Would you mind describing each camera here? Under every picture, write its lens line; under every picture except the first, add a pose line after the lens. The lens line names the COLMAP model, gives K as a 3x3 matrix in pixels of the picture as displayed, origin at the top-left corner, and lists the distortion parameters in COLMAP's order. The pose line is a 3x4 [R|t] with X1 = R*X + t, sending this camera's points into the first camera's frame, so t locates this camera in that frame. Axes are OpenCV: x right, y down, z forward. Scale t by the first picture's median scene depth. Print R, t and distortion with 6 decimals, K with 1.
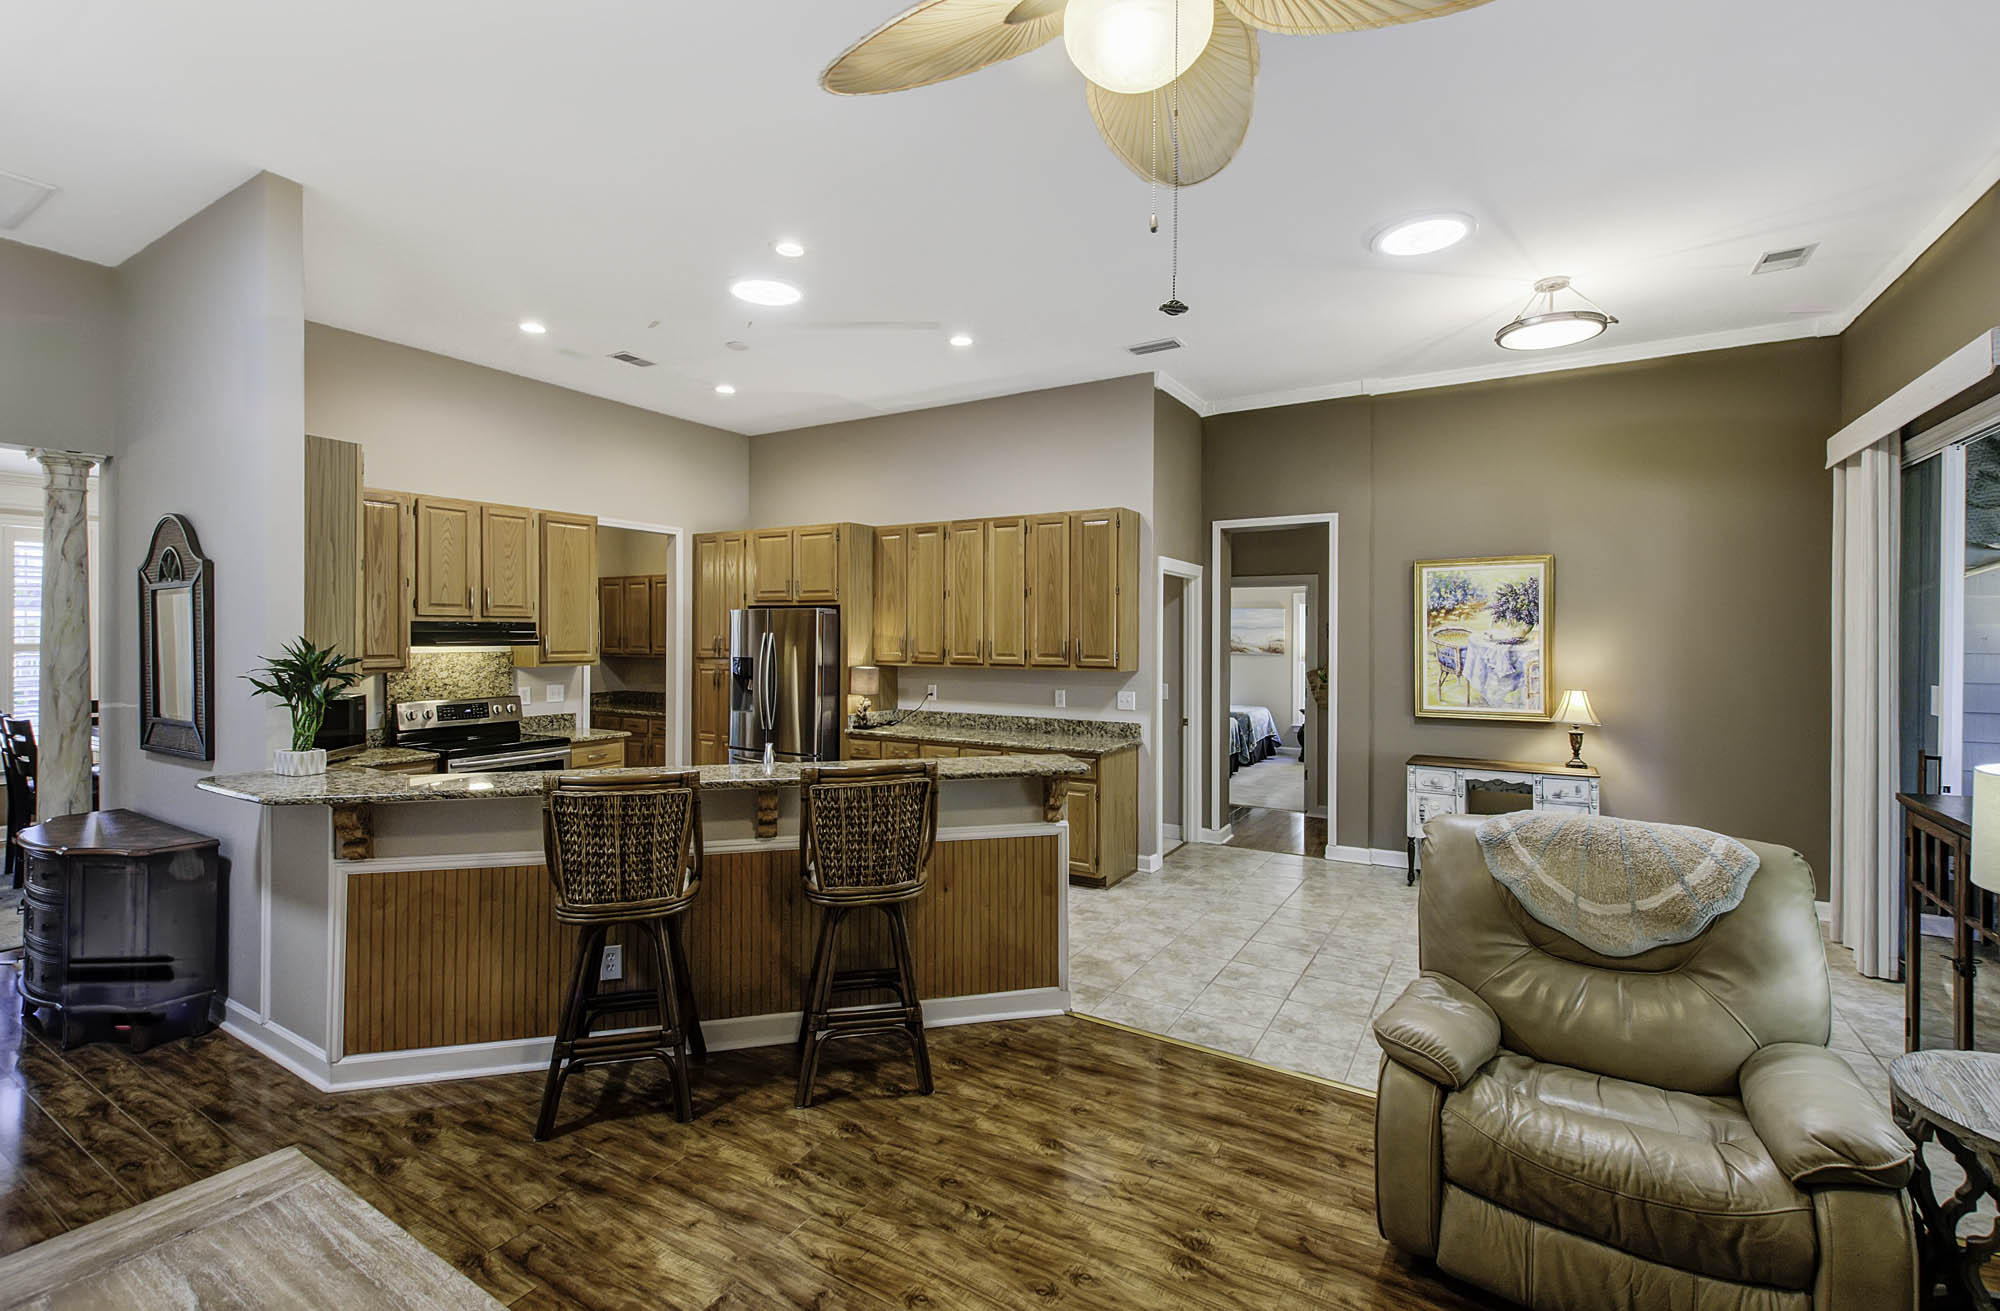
lens RADIAL K [[875.9, 0, 983.4], [0, 875.9, 637.4], [0, 0, 1]] dist [0.030232, -0.015336]
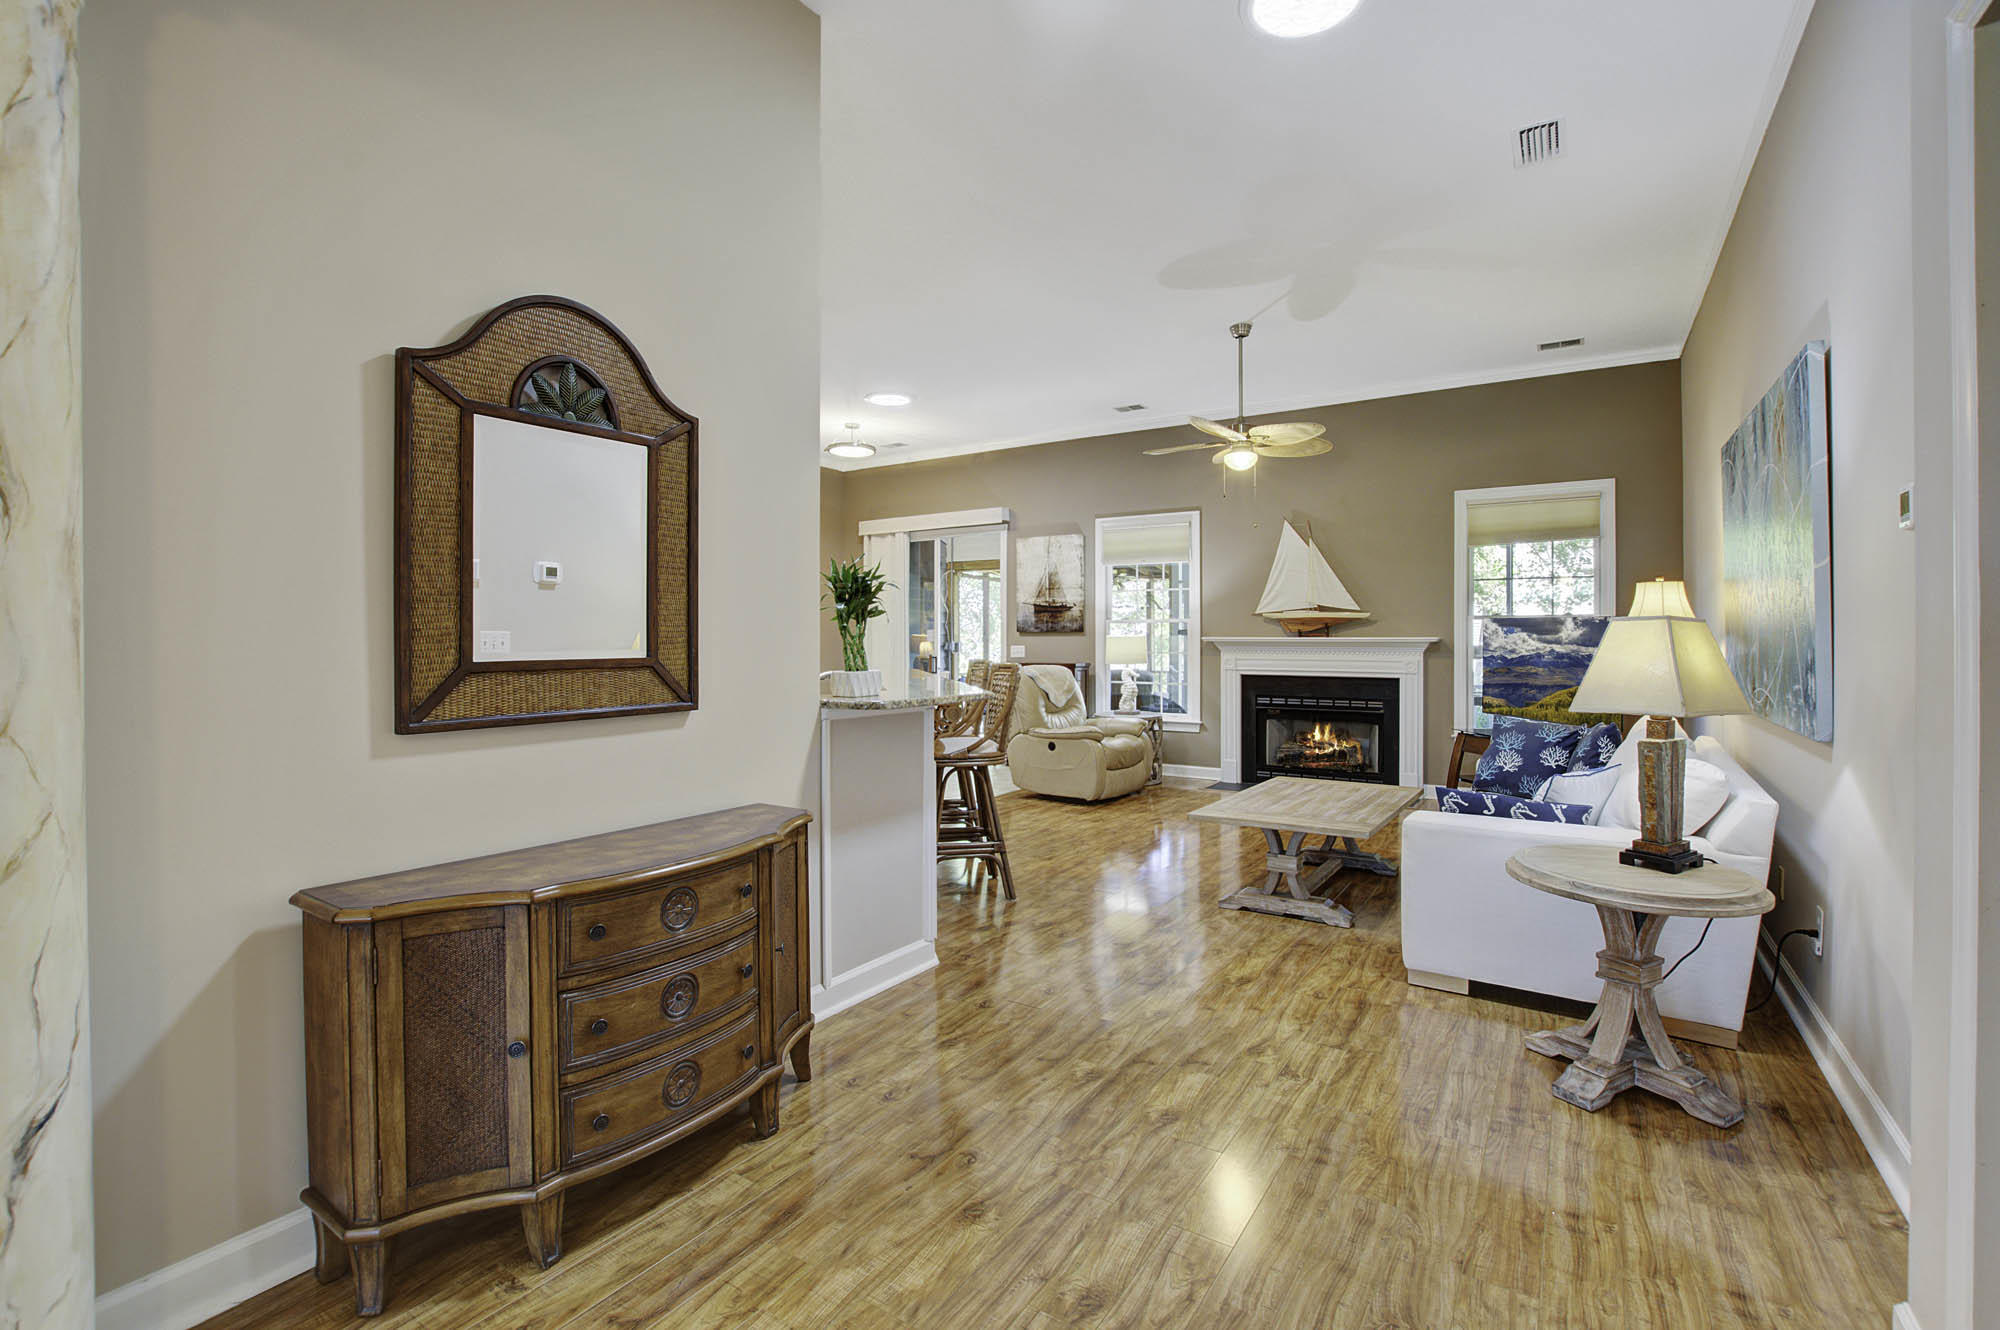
lens RADIAL K [[894.6, 0, 1006.0], [0, 894.6, 643.9], [0, 0, 1]] dist [-0.021365, -0.000197]
pose [[0.019684, -0.005252, 0.999792, -1.053151], [0.001853, 0.999985, 0.005217, 0.056229], [-0.999805, 0.001750, 0.019693, 0.501814]]
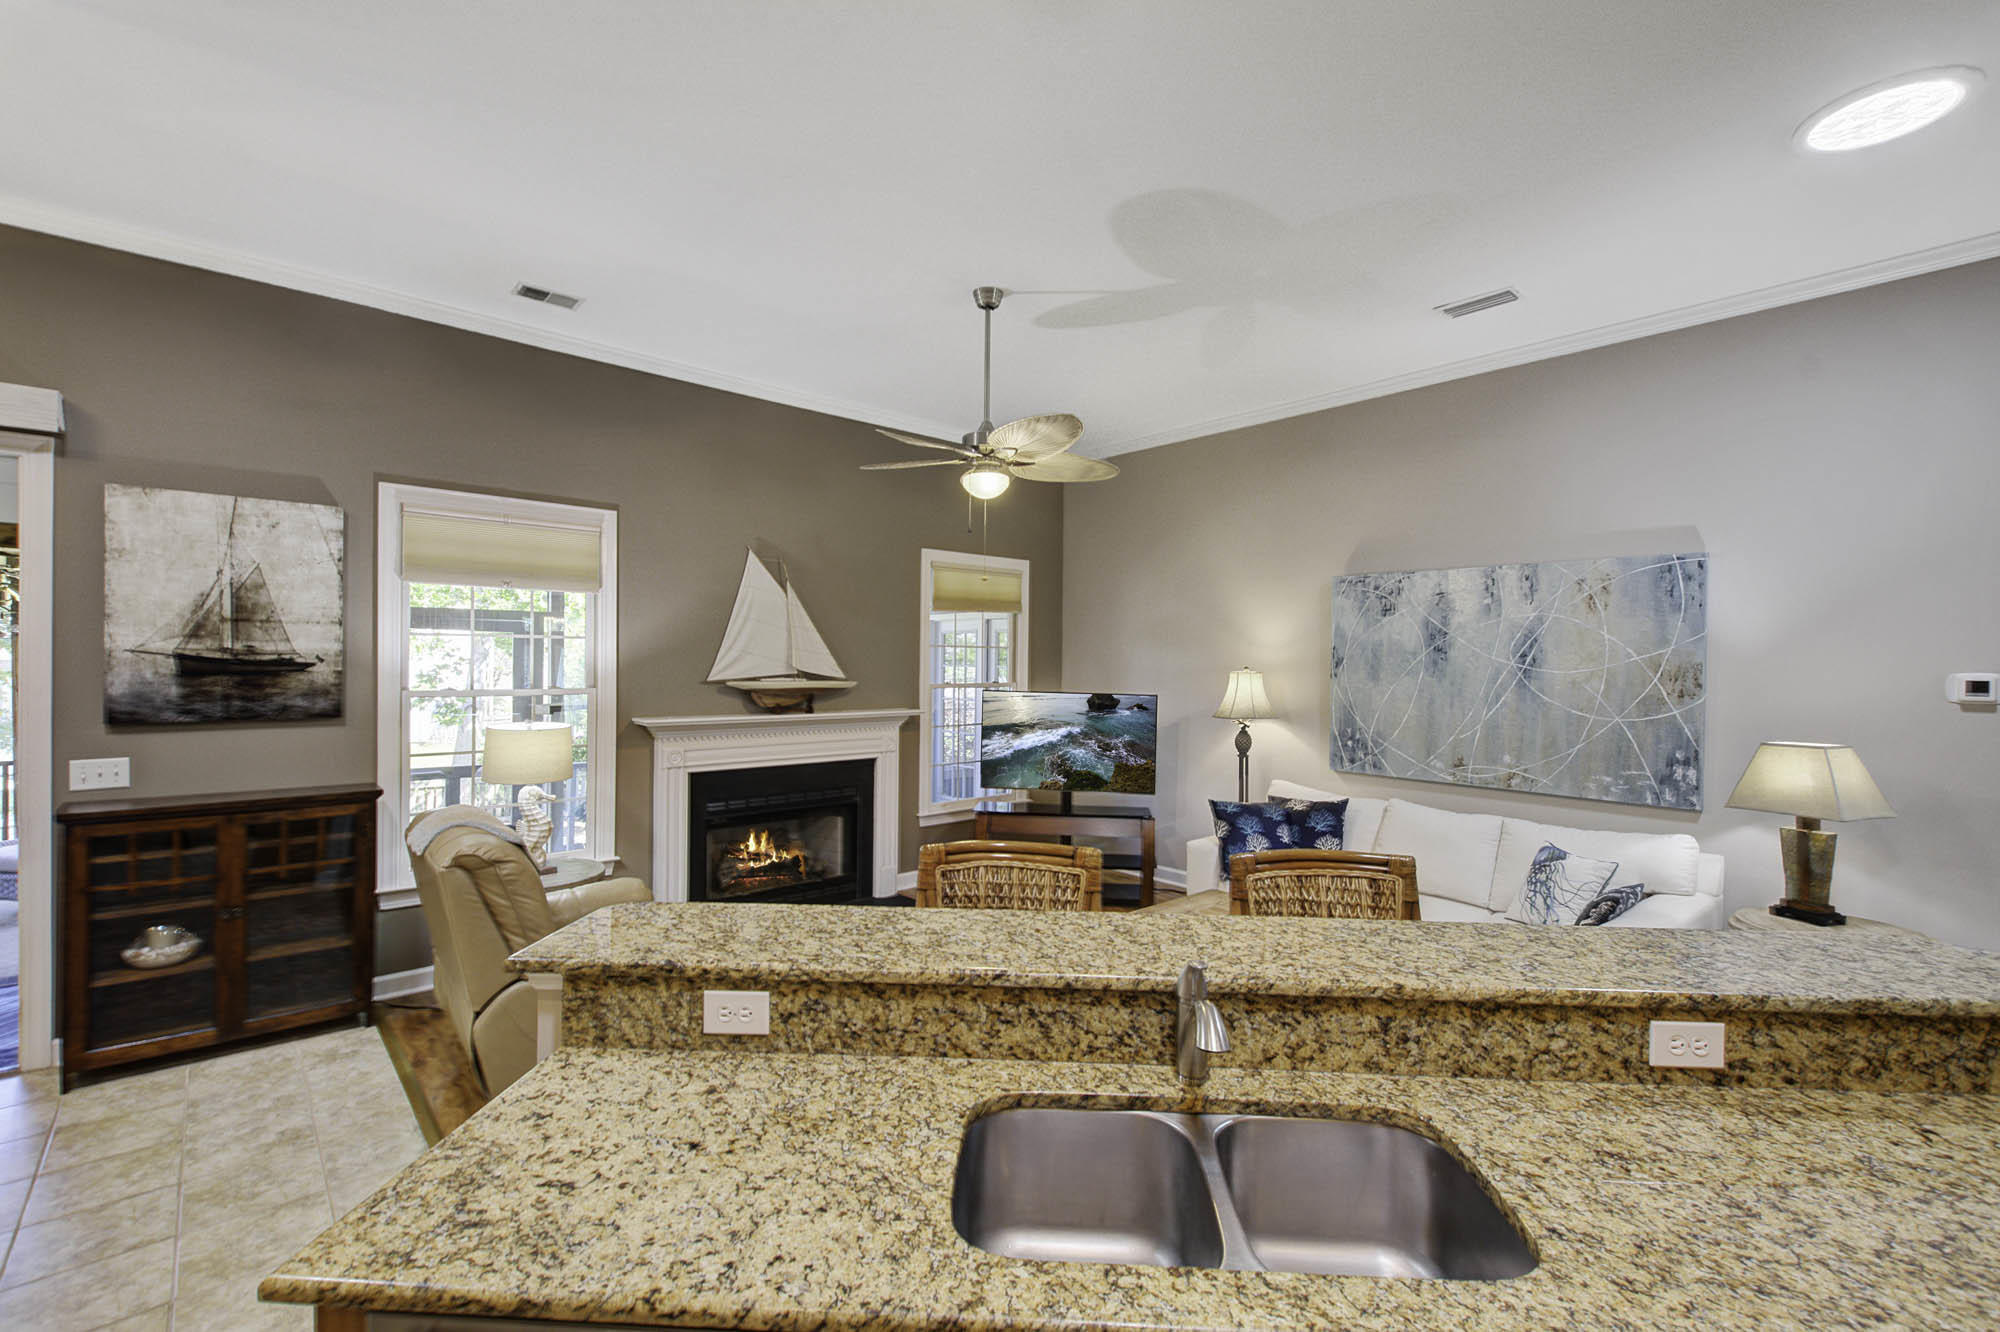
lens RADIAL K [[865.4, 0, 1002.4], [0, 865.4, 667.7], [0, 0, 1]] dist [0.024445, -0.011352]
pose [[-0.961992, -0.011685, 0.272827, -0.179351], [-0.009282, 0.999906, 0.010096, -0.010952], [-0.272920, 0.007180, -0.962010, 0.949703]]
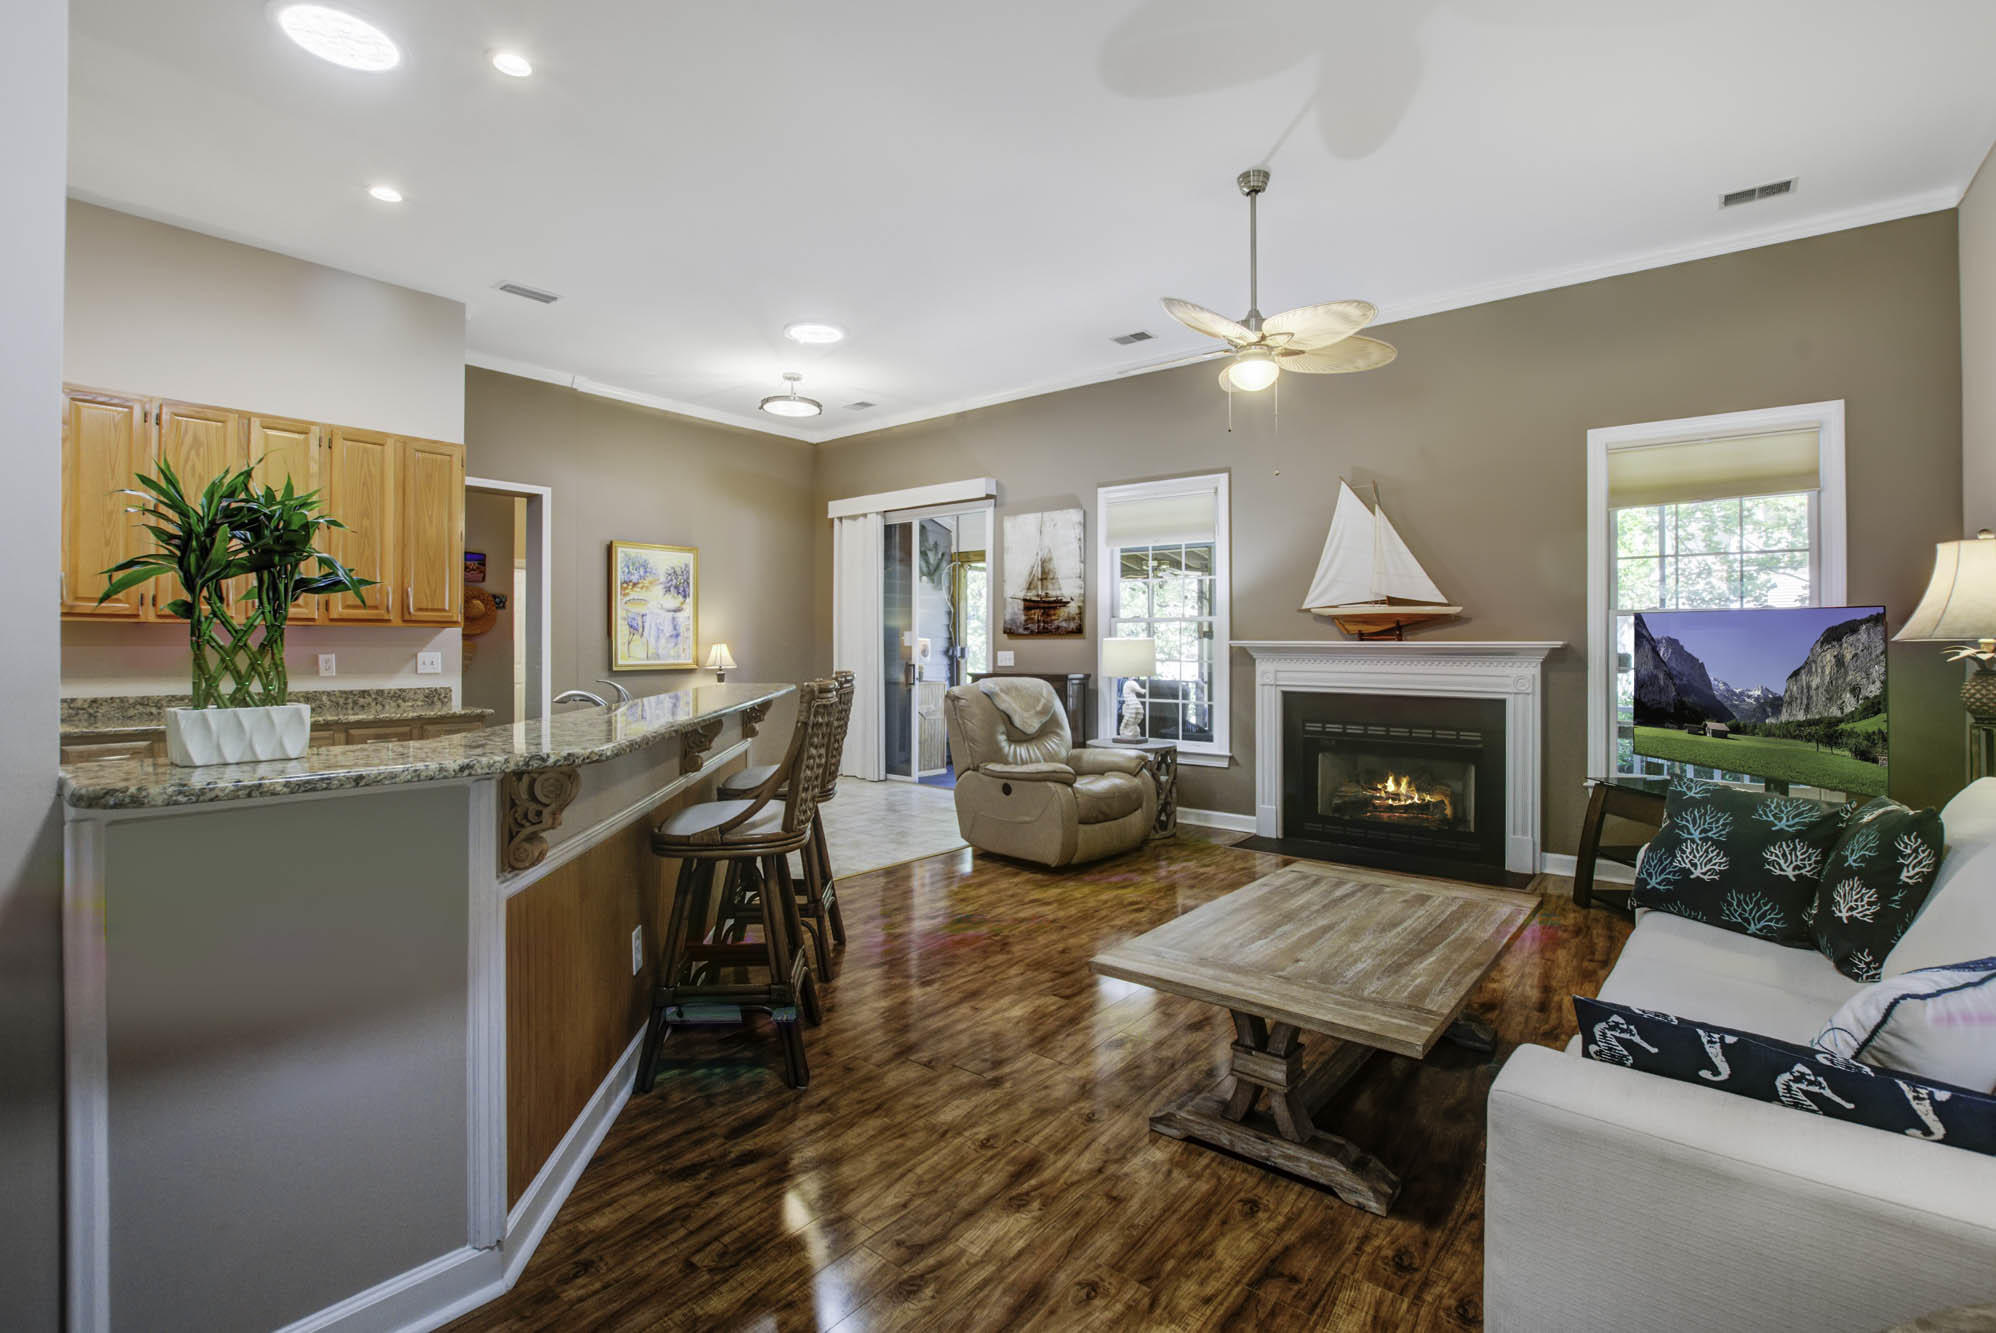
lens RADIAL K [[900.8, 0, 1007.8], [0, 900.8, 641.6], [0, 0, 1]] dist [-0.024569, 0.000052]
pose [[0.118711, 0.002810, 0.992925, -0.707941], [-0.000666, 0.999996, -0.002750, 0.057739], [-0.992929, -0.000334, 0.118713, 0.349059]]
